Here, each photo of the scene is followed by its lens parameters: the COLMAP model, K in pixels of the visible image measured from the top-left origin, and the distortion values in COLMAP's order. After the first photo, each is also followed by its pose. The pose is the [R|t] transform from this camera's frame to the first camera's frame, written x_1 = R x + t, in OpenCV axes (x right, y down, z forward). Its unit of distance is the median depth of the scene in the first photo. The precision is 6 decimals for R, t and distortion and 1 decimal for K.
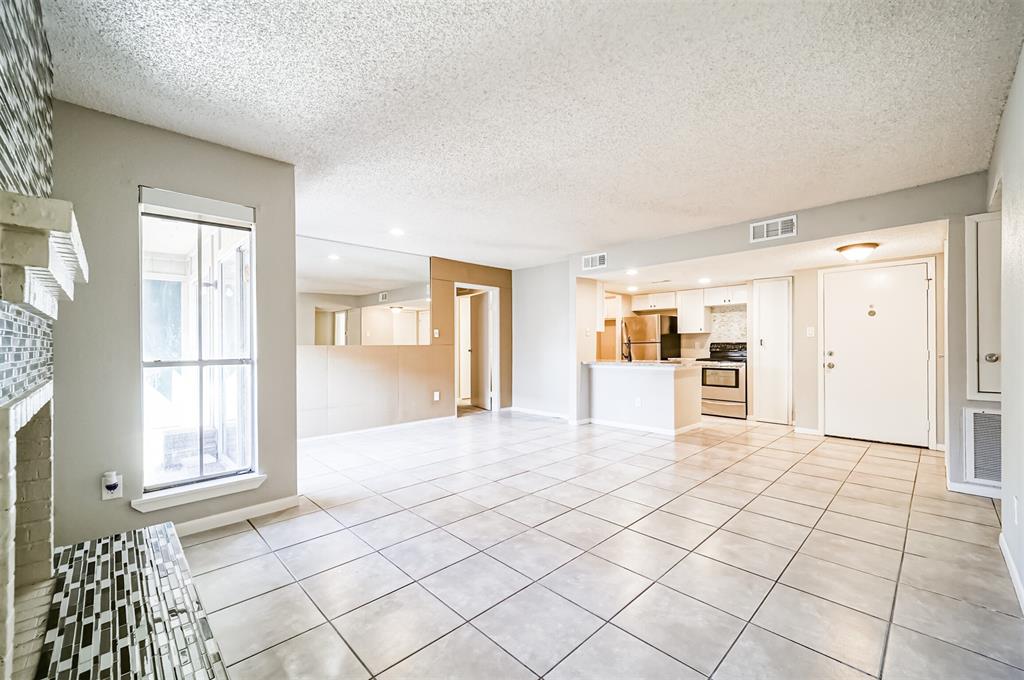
lens RADIAL K [[417.1, 0, 518.0], [0, 417.1, 343.0], [0, 0, 1]] dist [0.000744, -0.000701]
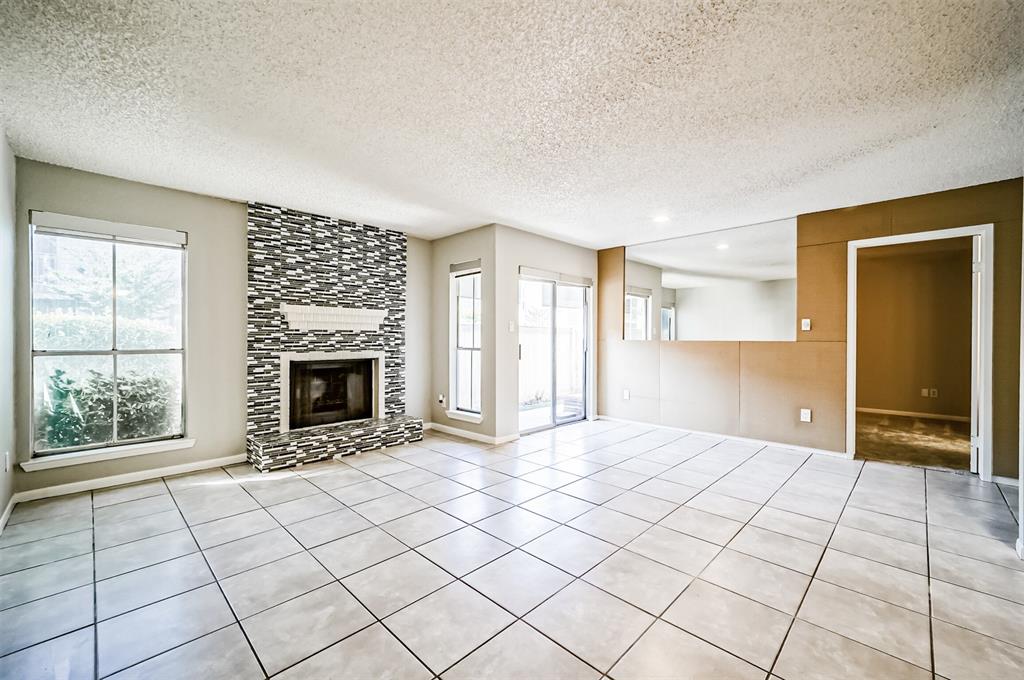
lens RADIAL K [[417.1, 0, 518.5], [0, 417.1, 340.6], [0, 0, 1]] dist [0.000744, -0.000701]
pose [[0.021428, 0.012260, -0.999695, 0.877783], [0.000819, 0.999924, 0.012280, -0.009990], [0.999770, -0.001082, 0.021416, 0.922781]]
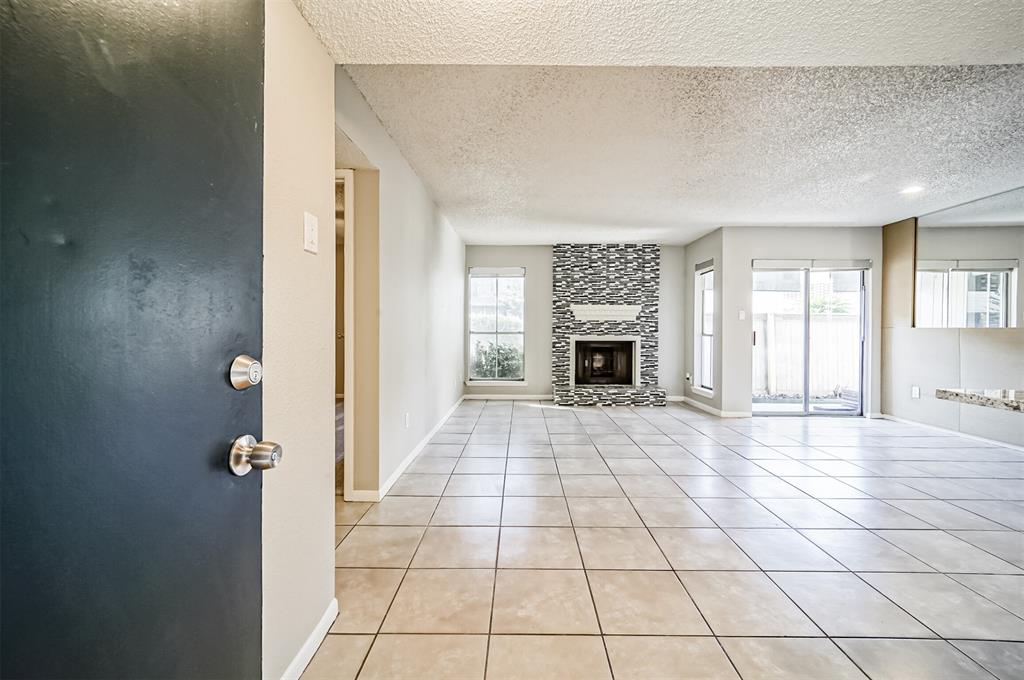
lens RADIAL K [[417.1, 0, 513.4], [0, 417.1, 332.9], [0, 0, 1]] dist [0.000744, -0.000701]
pose [[-0.717241, 0.007279, -0.696787, 1.182259], [0.001304, 0.999958, 0.009104, 0.011315], [0.696824, 0.005621, -0.717220, 1.451556]]
